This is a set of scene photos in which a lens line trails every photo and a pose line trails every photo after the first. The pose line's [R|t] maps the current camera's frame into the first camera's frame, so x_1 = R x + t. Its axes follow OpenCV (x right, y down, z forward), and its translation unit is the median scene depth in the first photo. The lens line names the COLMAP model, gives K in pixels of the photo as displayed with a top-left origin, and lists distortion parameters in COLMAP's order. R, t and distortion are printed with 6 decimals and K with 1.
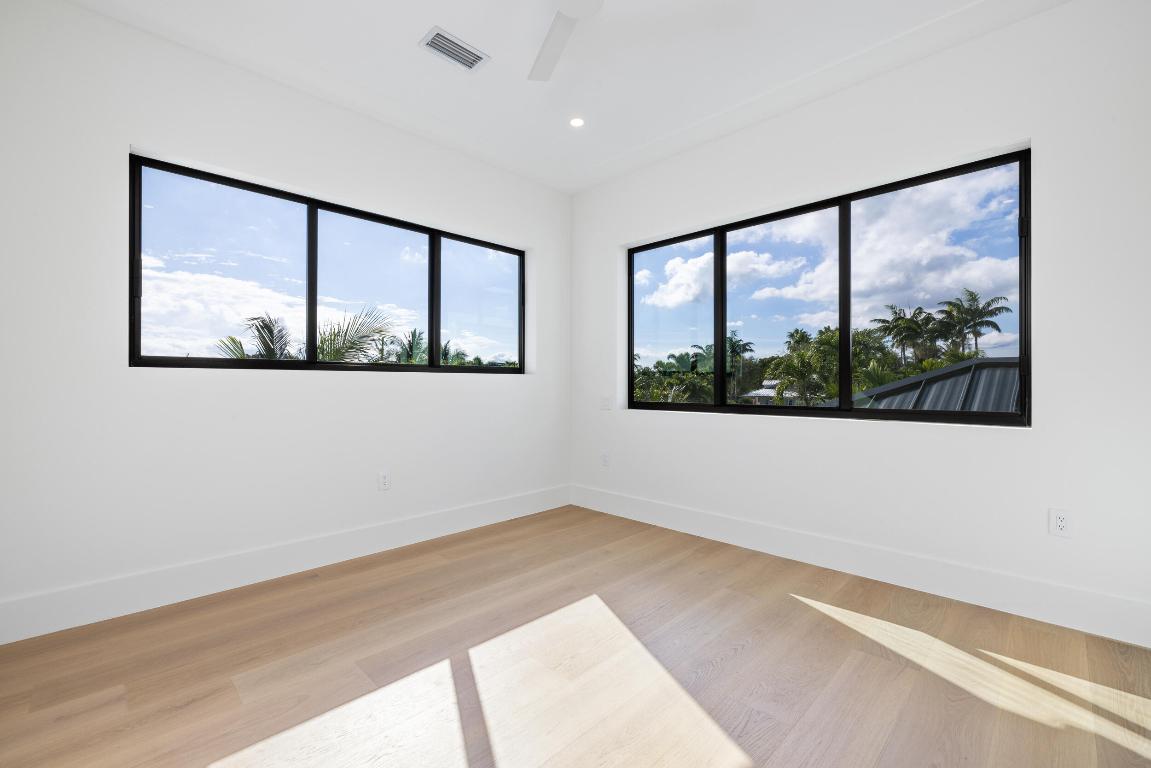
lens RADIAL K [[499.9, 0, 574.4], [0, 499.9, 382.8], [0, 0, 1]] dist [-0.001475, -0.000141]
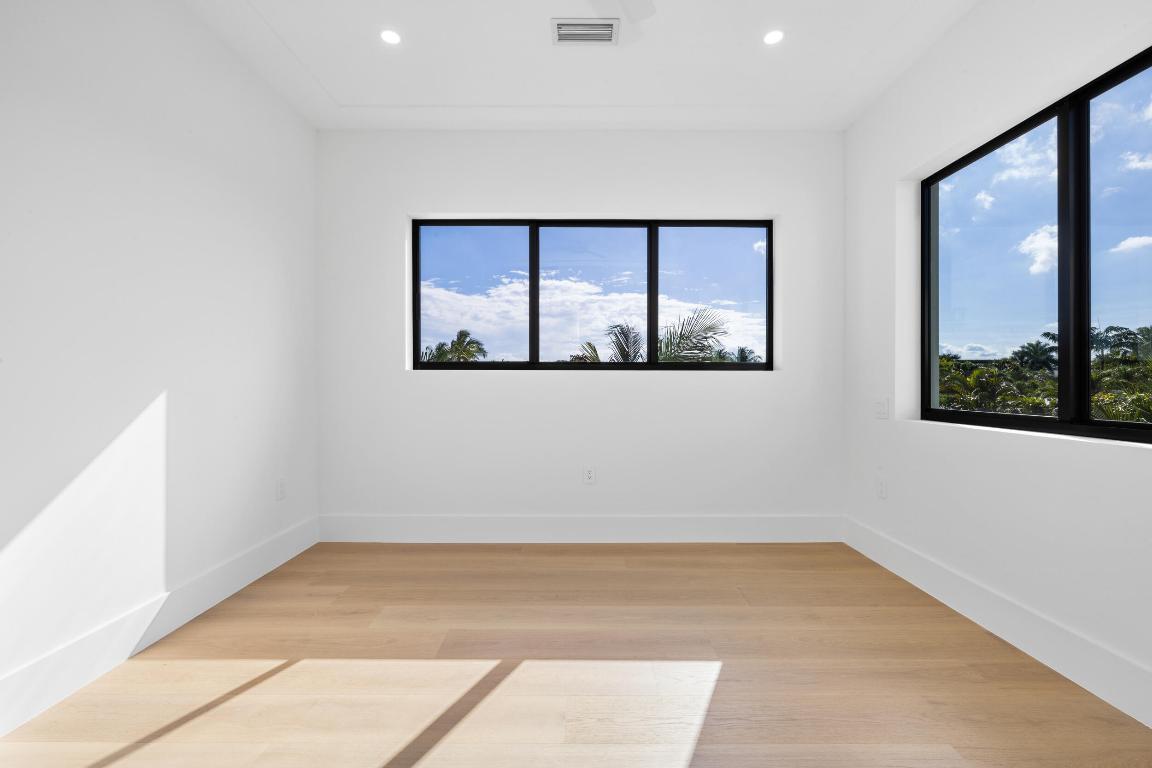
lens RADIAL K [[500.4, 0, 576.3], [0, 500.4, 383.4], [0, 0, 1]] dist [-0.001475, -0.000141]
pose [[0.698256, 0.004093, -0.715837, 0.303446], [-0.001199, 0.999989, 0.004548, 0.000348], [0.715848, -0.002318, 0.698253, 0.226179]]
